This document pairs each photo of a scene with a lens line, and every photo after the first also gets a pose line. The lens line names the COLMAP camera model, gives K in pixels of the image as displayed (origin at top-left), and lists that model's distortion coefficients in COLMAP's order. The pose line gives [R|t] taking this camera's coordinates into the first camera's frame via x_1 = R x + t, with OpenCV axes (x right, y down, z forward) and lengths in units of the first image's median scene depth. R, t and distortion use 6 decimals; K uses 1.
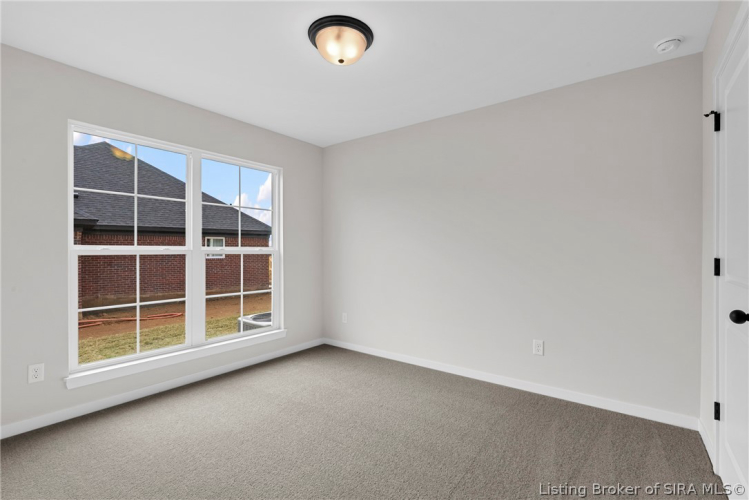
lens RADIAL K [[343.0, 0, 373.4], [0, 343.0, 252.4], [0, 0, 1]] dist [0.000206, 0.000081]
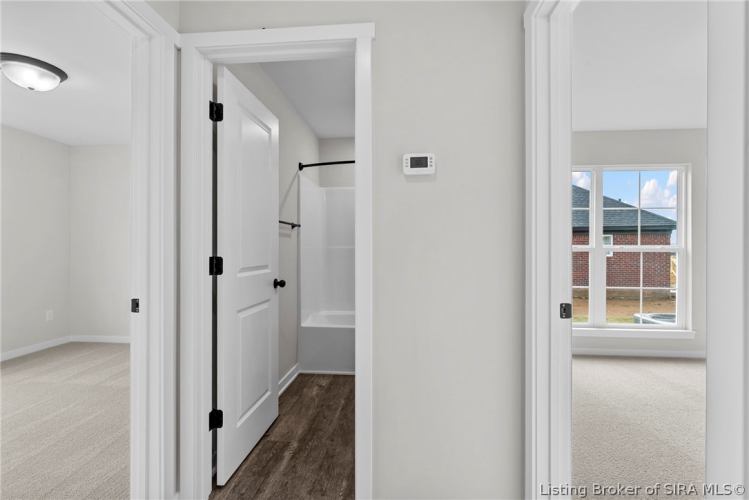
lens RADIAL K [[343.0, 0, 379.2], [0, 343.0, 250.8], [0, 0, 1]] dist [0.000206, 0.000081]
pose [[0.541672, 0.004221, -0.840580, 0.069238], [-0.003763, 0.999990, 0.002597, 0.002472], [0.840582, 0.001756, 0.541682, -0.250568]]
